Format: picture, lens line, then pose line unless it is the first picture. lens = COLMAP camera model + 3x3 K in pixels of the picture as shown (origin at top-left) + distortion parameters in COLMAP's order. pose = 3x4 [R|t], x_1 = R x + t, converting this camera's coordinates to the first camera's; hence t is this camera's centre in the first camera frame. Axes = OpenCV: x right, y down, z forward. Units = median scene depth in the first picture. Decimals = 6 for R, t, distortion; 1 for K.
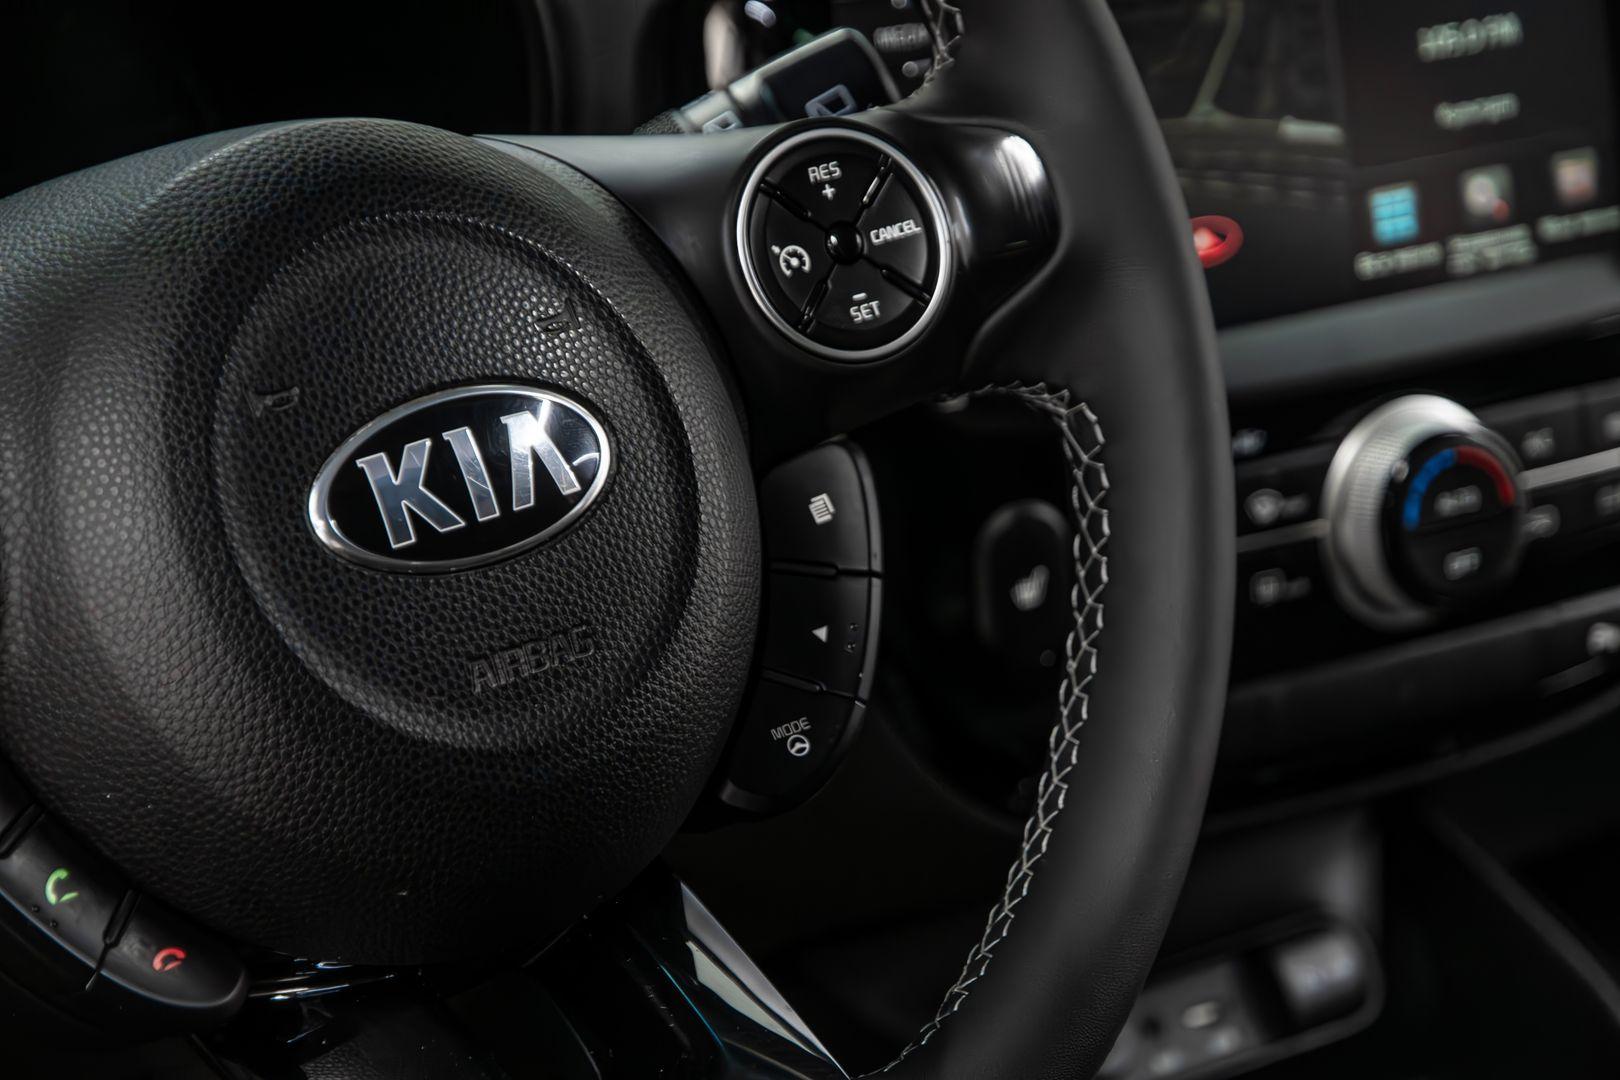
lens RADIAL K [[4644.1, 0, 811.3], [0, 4644.1, 567.7], [0, 0, 1]] dist [0.323167, 0.093665]
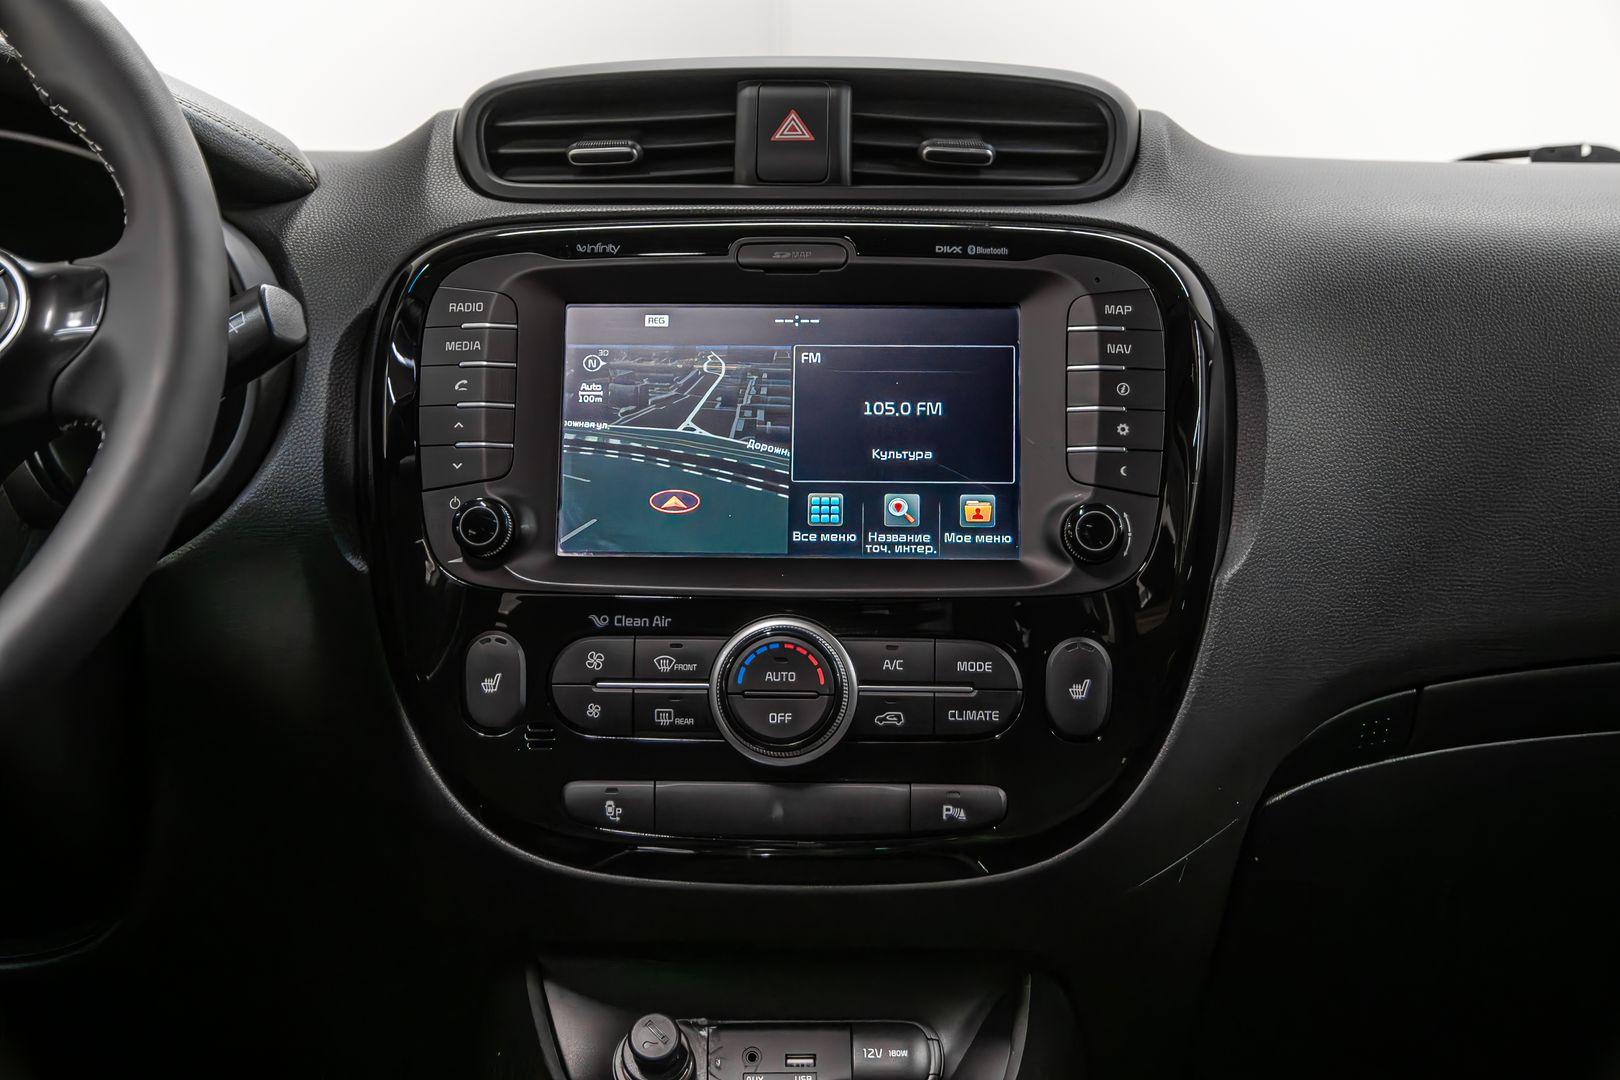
lens RADIAL K [[2201.7, 0, 810.0], [0, 2201.7, 540.0], [0, 0, 1]] dist [0.049492, 0.054021]
pose [[0.811896, 0.049121, -0.581732, 0.560128], [-0.200212, 0.959452, -0.198411, 0.083312], [0.548397, 0.277559, 0.788810, 0.425148]]
